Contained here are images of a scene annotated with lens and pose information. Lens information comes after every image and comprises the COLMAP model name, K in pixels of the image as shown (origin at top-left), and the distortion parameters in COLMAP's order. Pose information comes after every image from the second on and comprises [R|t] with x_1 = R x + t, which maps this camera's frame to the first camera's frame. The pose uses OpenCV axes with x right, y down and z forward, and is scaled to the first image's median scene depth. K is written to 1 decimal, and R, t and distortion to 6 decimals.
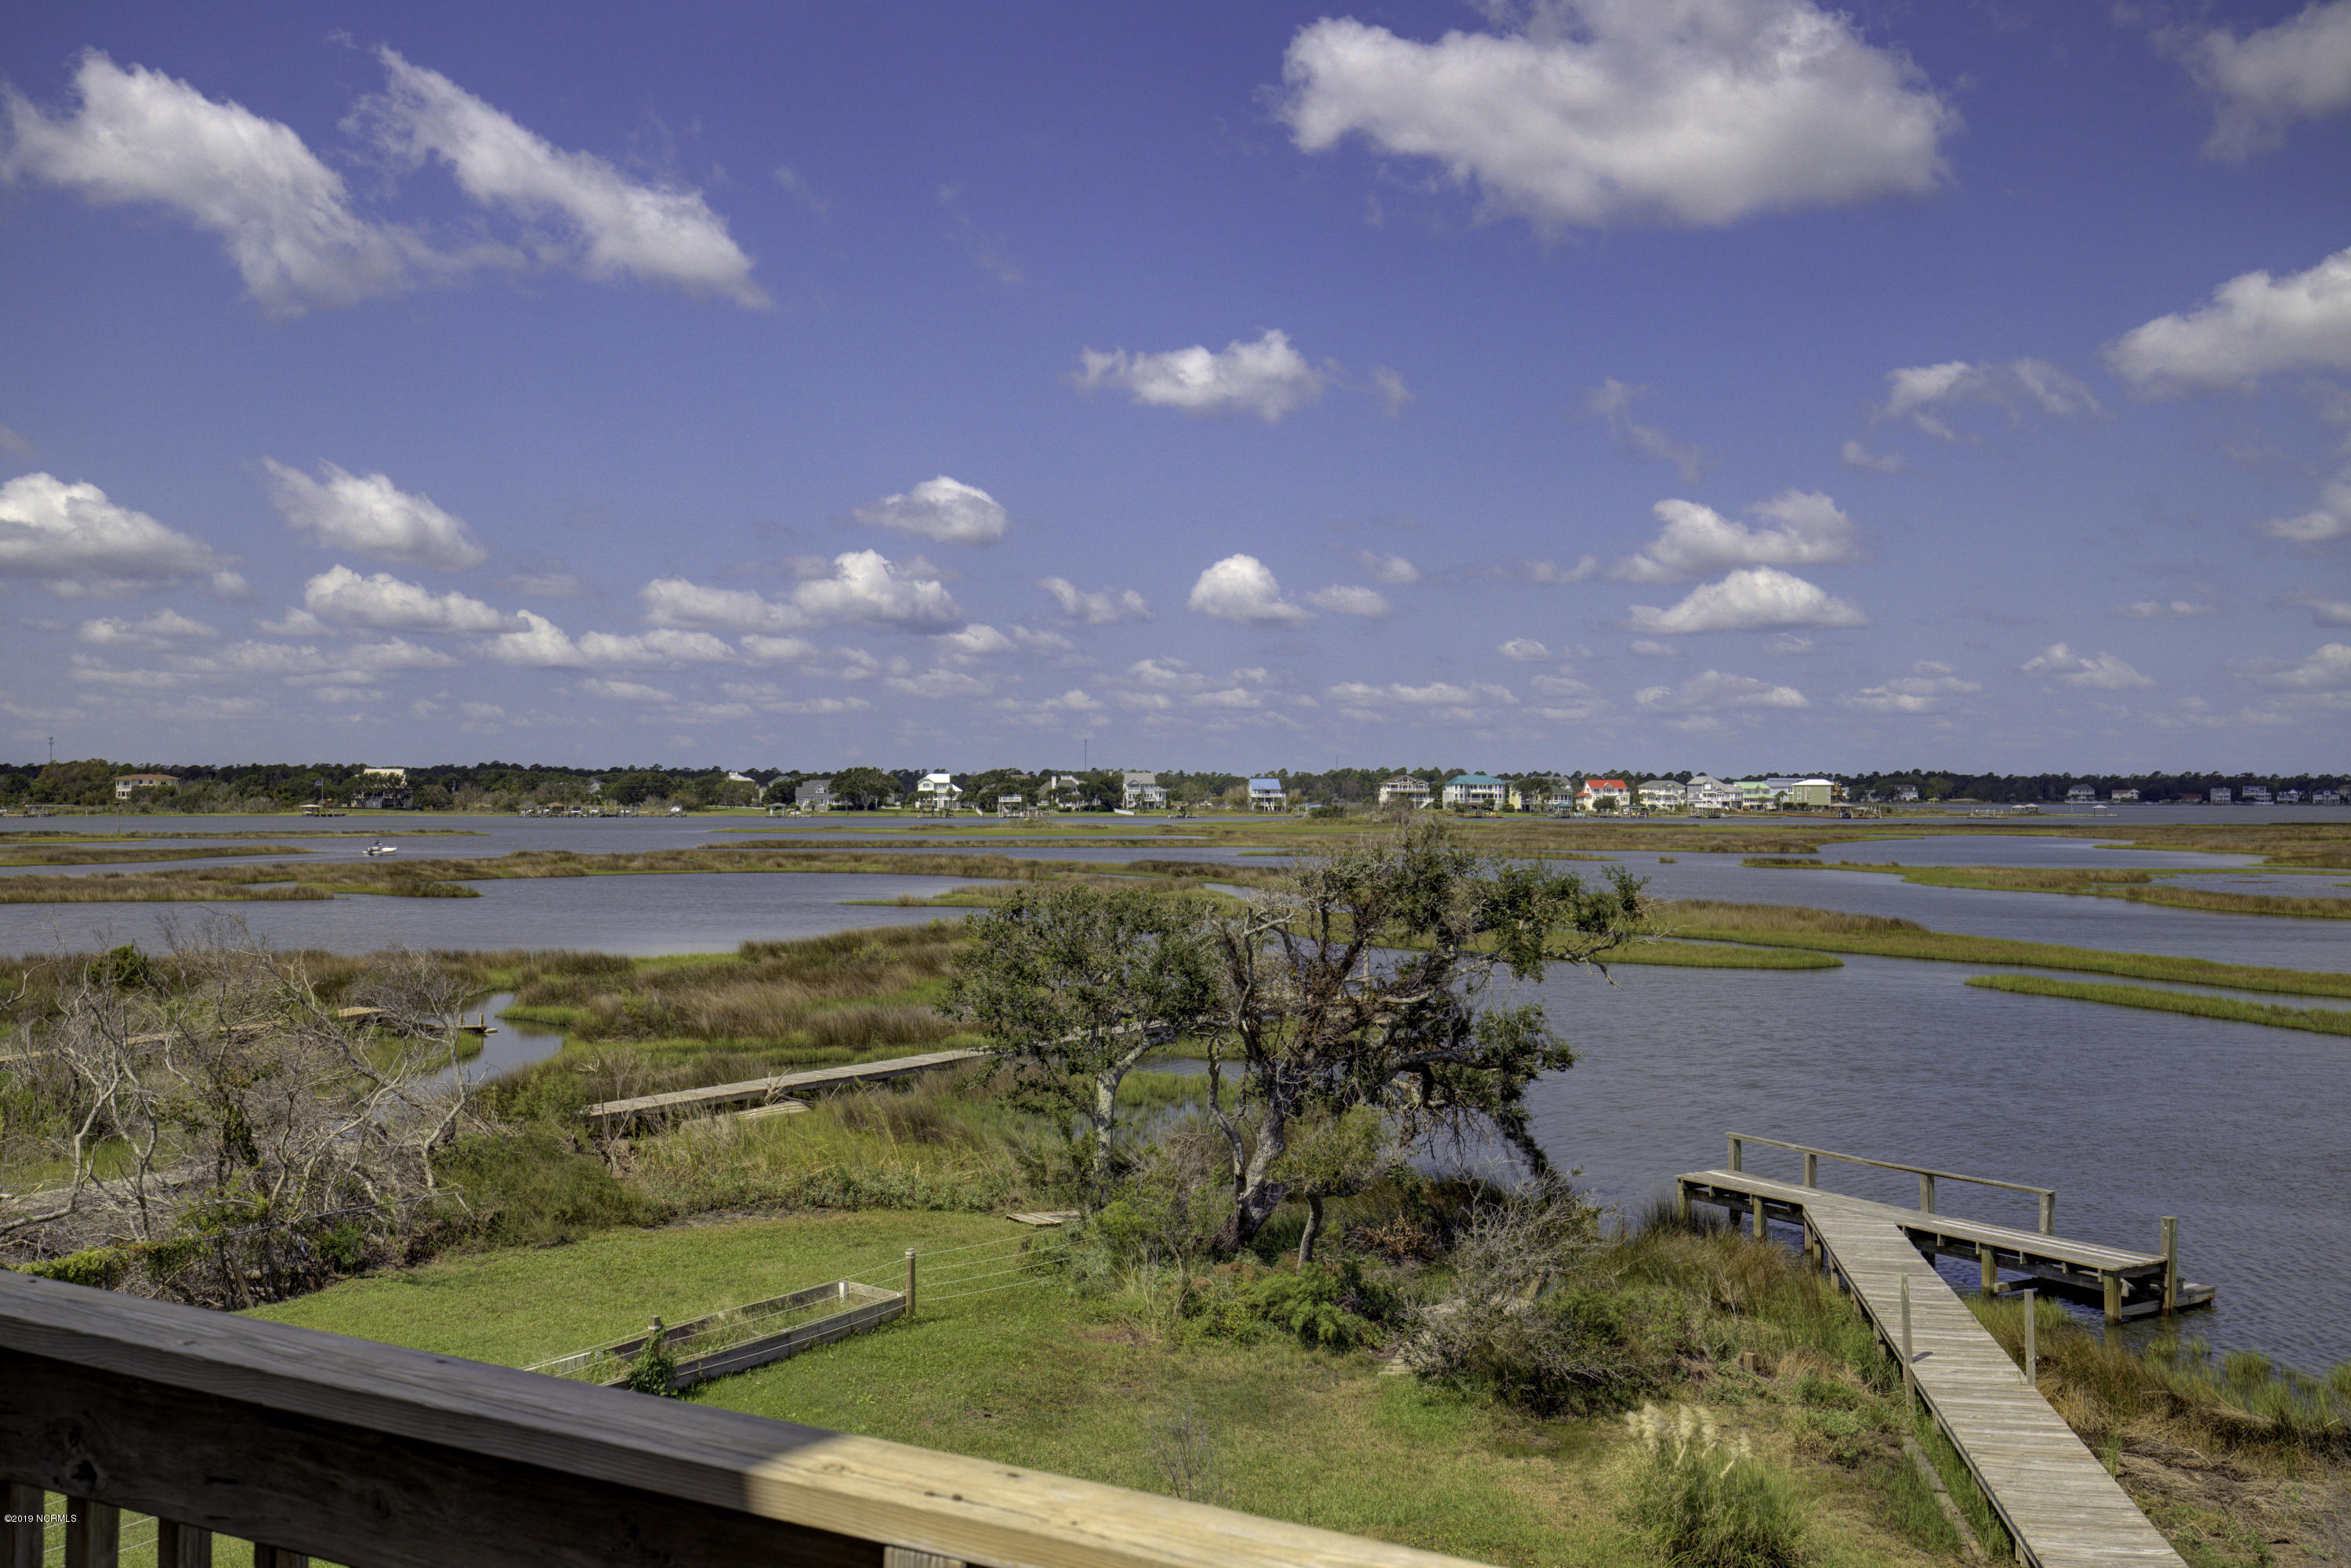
lens RADIAL K [[2218.1, 0, 1175.6], [0, 2218.1, 785.6], [0, 0, 1]] dist [0.039465, 0.014149]
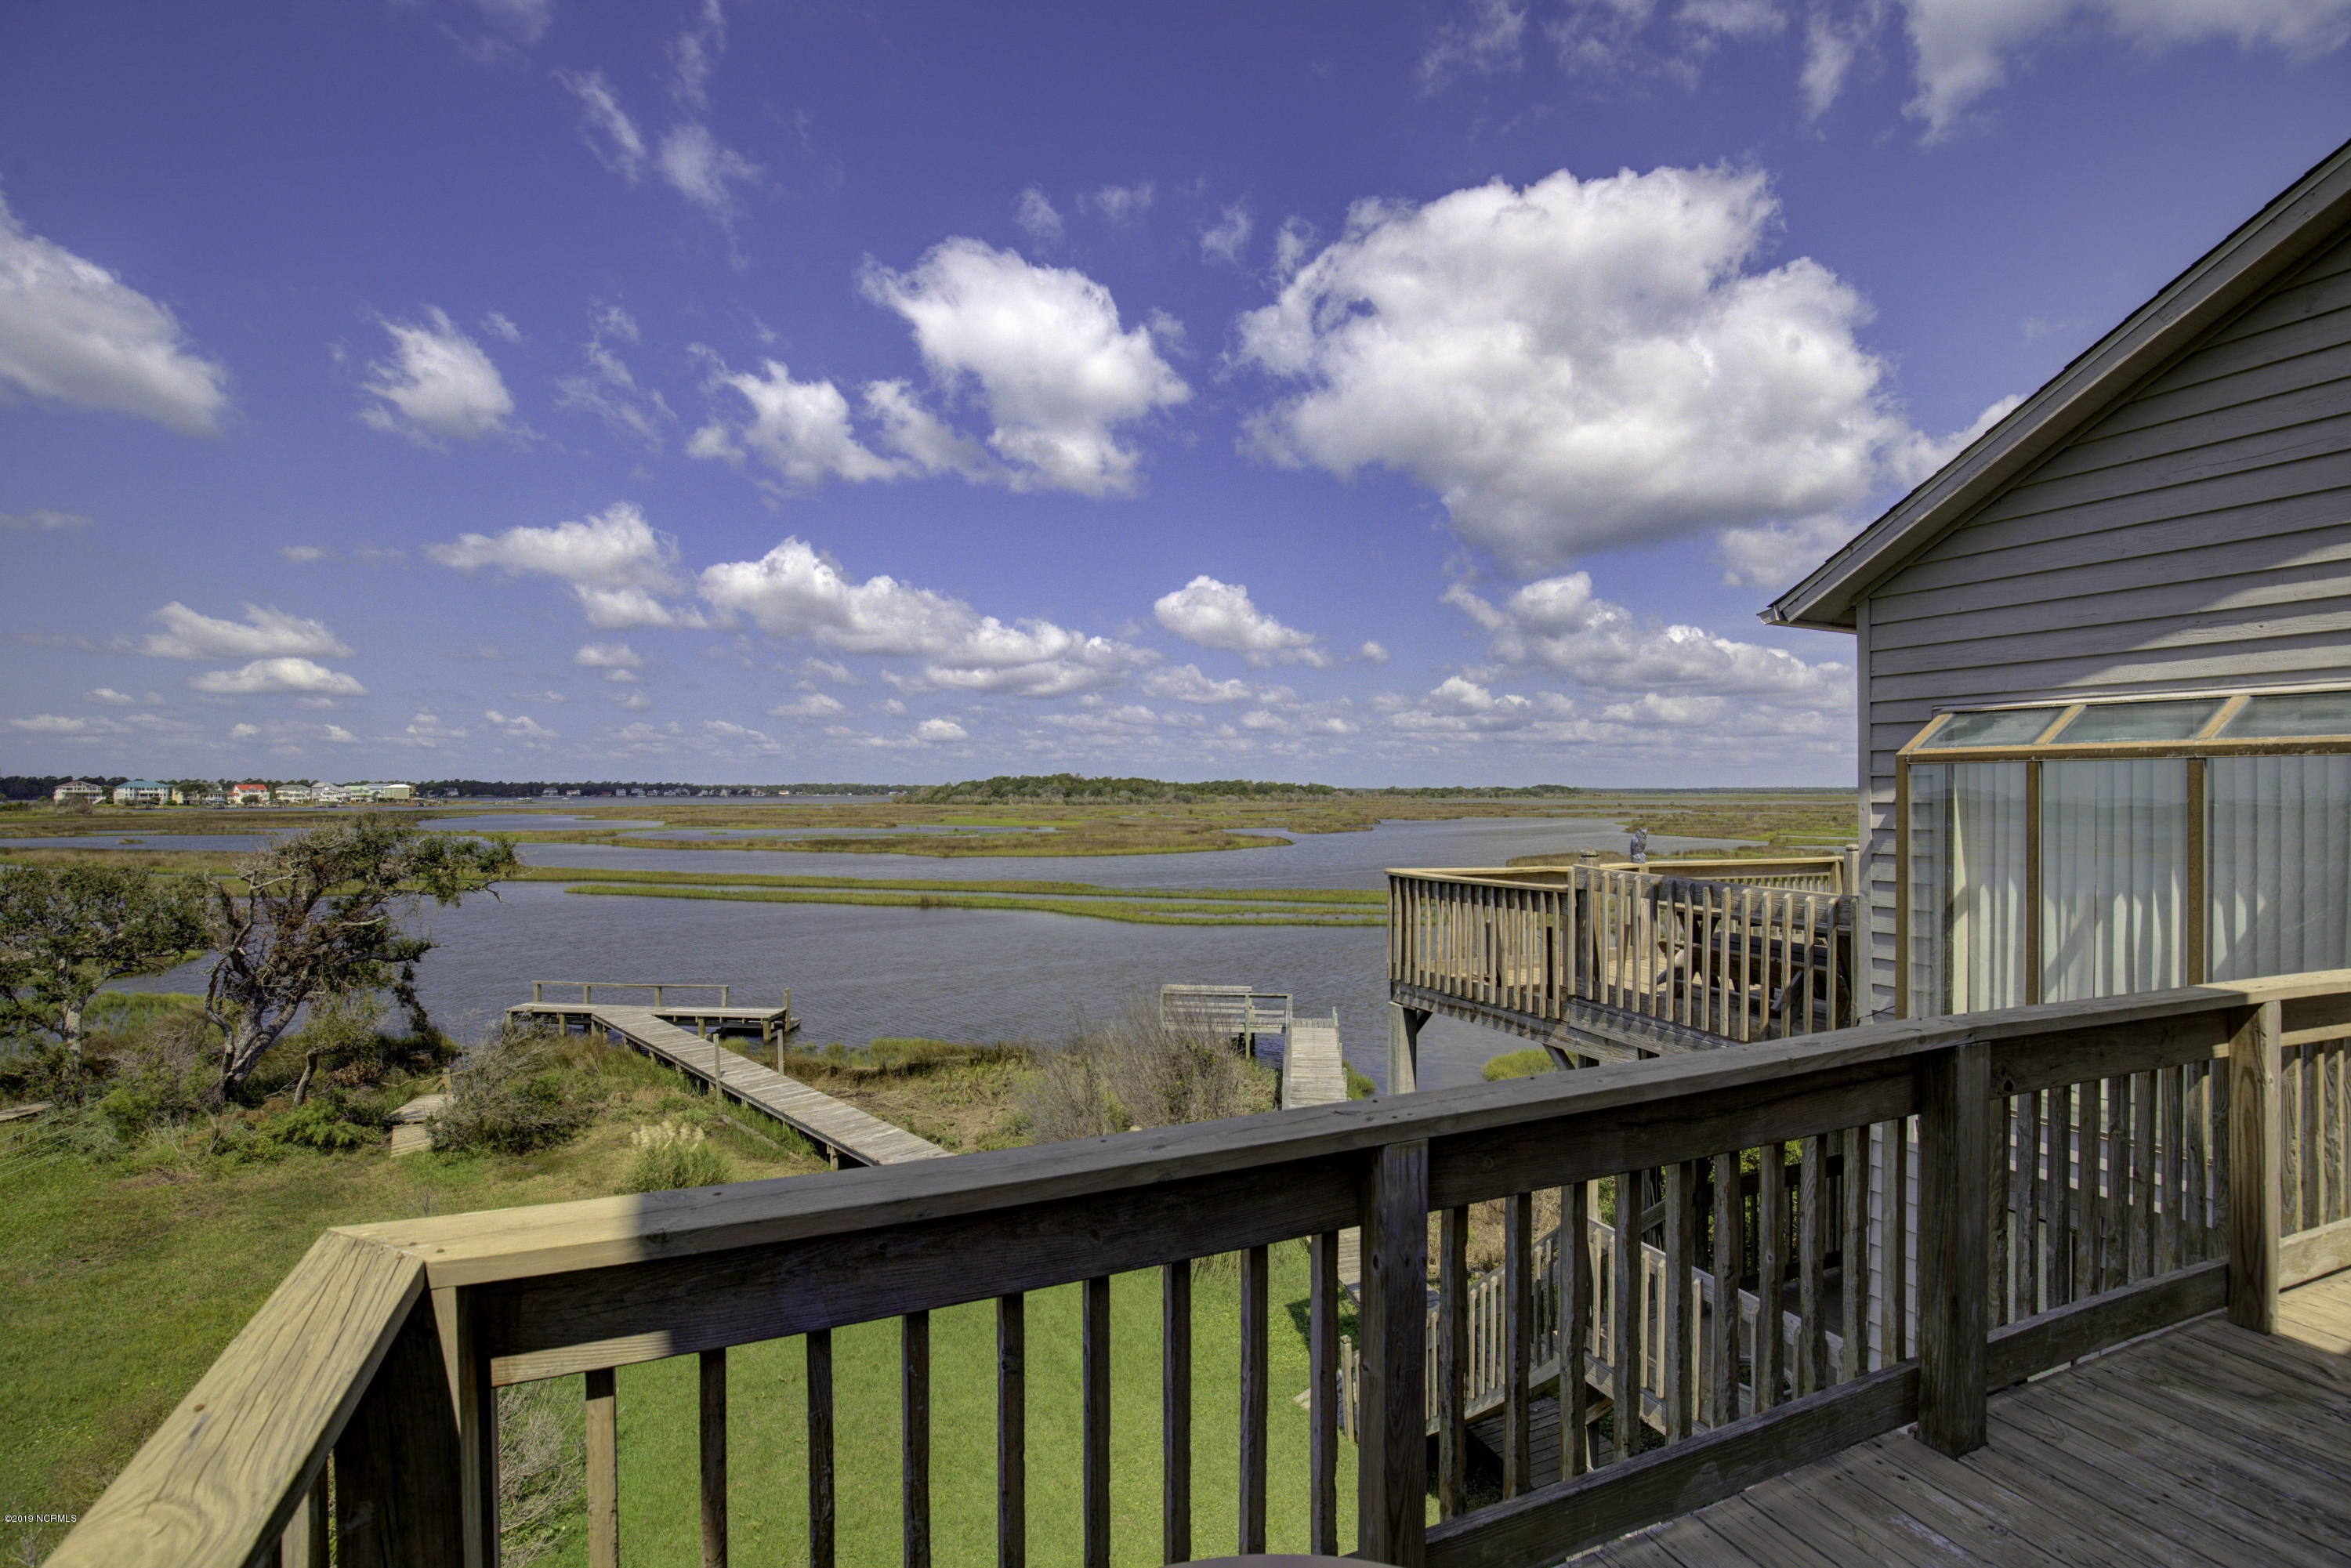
lens RADIAL K [[1077.1, 0, 1176.6], [0, 1077.1, 789.4], [0, 0, 1]] dist [-0.034573, 0.006624]
pose [[0.606224, -0.002161, 0.795291, -0.128726], [0.001001, 0.999998, 0.001954, -0.000225], [-0.795293, -0.000388, 0.606225, 0.070753]]
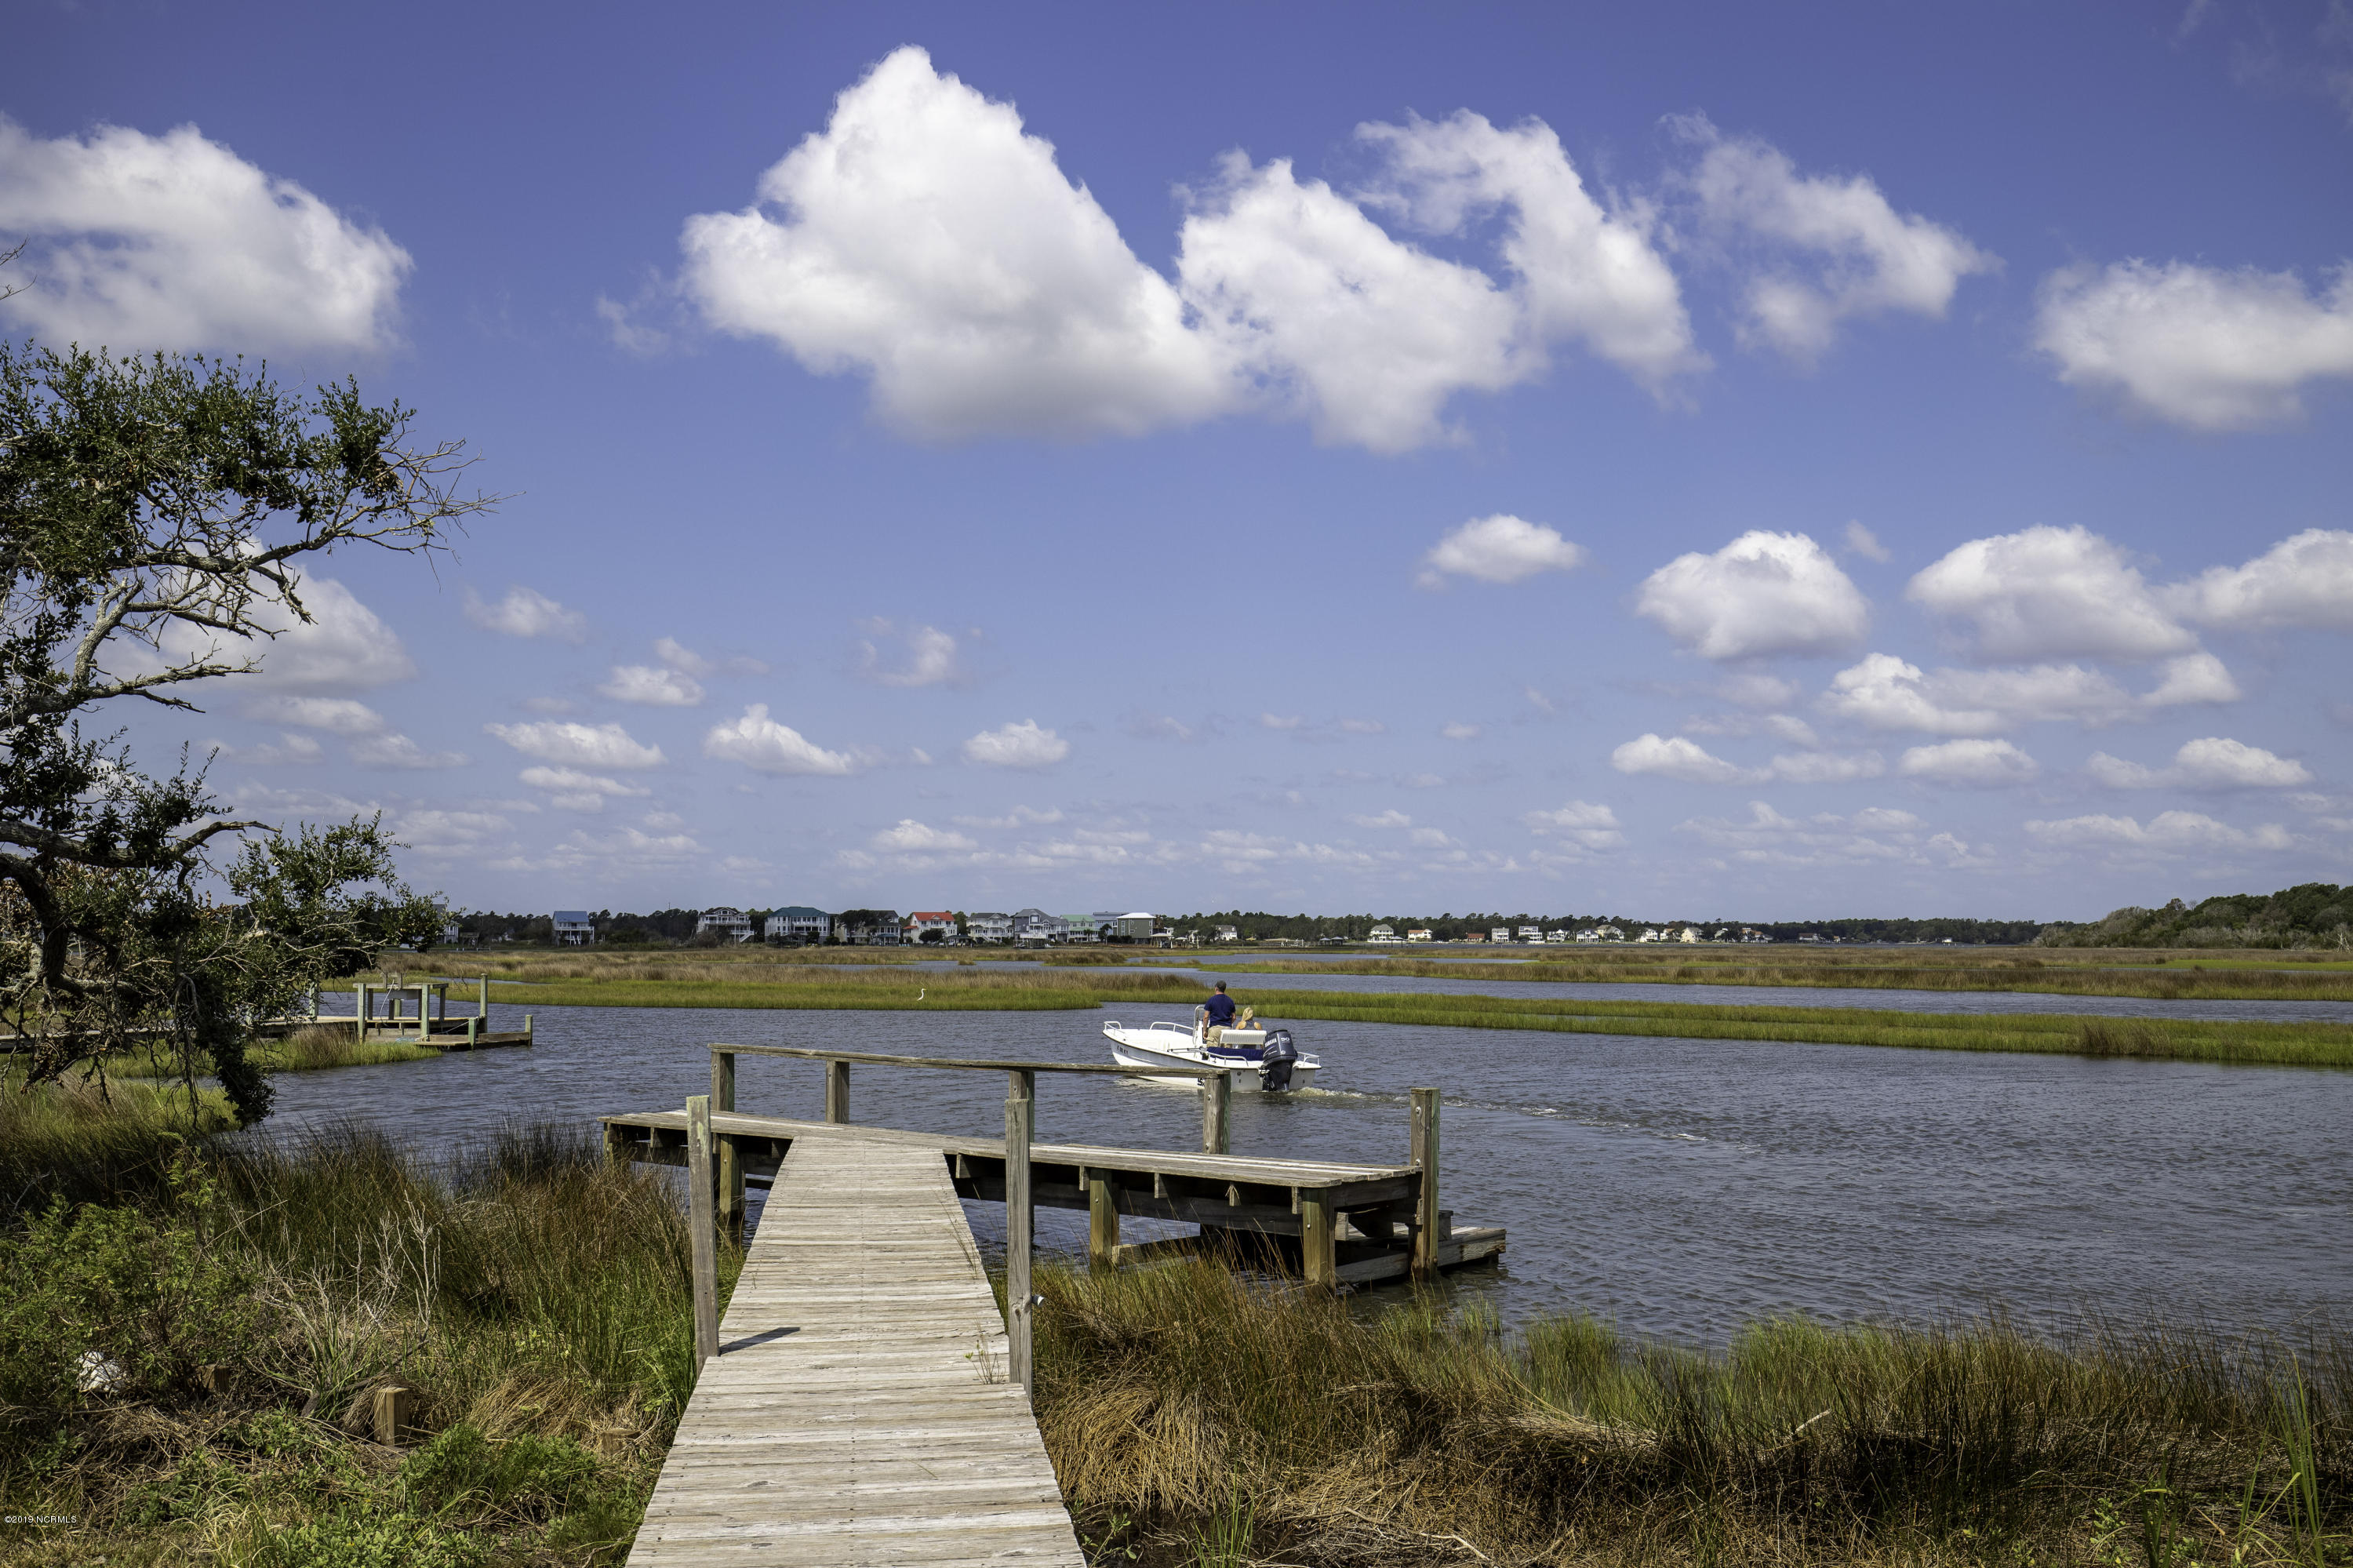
lens RADIAL K [[2239.6, 0, 1179.3], [0, 2239.6, 786.3], [0, 0, 1]] dist [0.036488, 0.020815]
pose [[0.956851, 0.017102, 0.290076, 0.211156], [0.001873, 0.997883, -0.065009, 0.138355], [-0.290574, 0.062747, 0.954793, 0.459799]]
